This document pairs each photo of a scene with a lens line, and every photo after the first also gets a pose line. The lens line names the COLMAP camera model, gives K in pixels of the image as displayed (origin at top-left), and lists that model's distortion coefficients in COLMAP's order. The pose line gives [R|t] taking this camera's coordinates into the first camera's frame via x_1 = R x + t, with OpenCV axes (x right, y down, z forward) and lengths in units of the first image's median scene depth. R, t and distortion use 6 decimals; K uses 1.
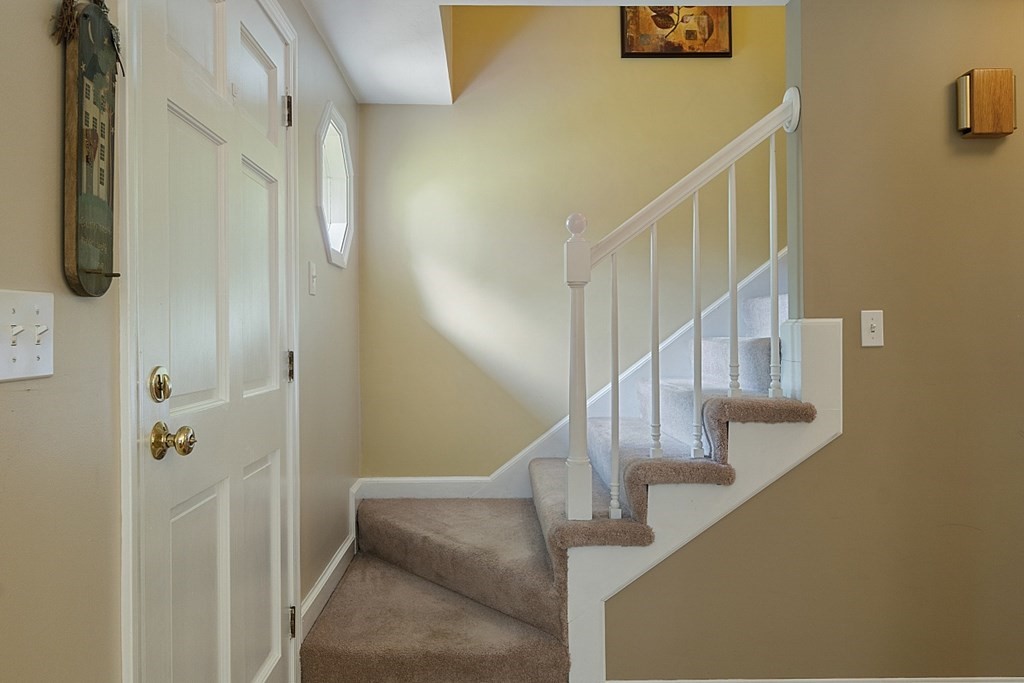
lens RADIAL K [[661.8, 0, 481.2], [0, 661.8, 339.1], [0, 0, 1]] dist [0.001250, 0.001415]
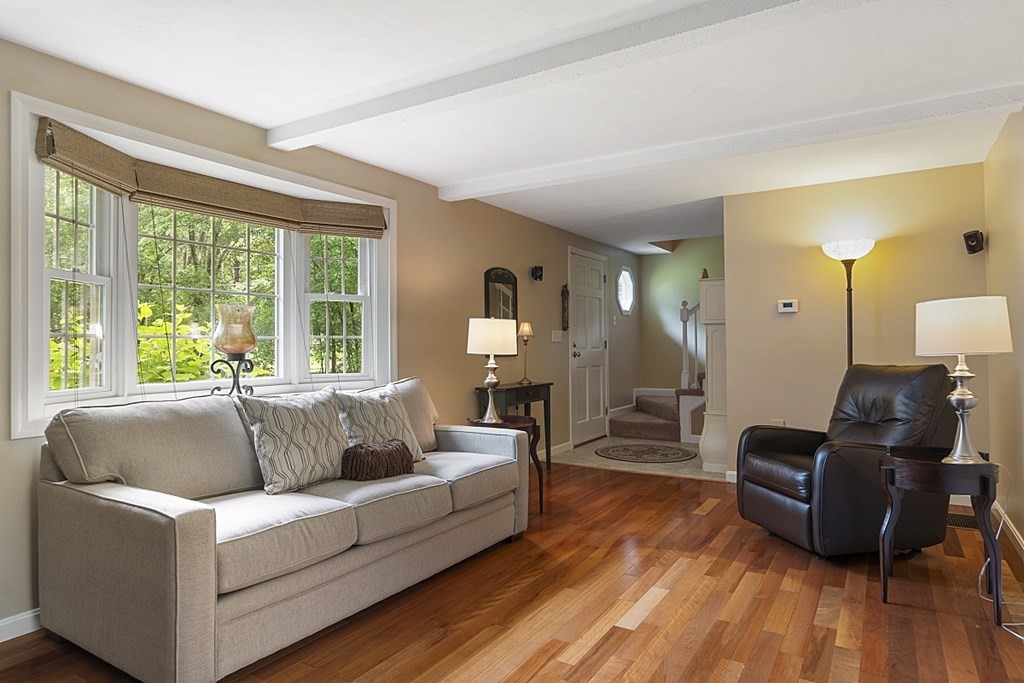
lens RADIAL K [[661.8, 0, 481.2], [0, 661.8, 339.1], [0, 0, 1]] dist [0.001250, 0.001415]
pose [[0.827060, -0.006414, -0.562077, 1.244304], [0.002973, 0.999971, -0.007036, 0.032325], [0.562105, 0.004148, 0.827055, -2.526860]]
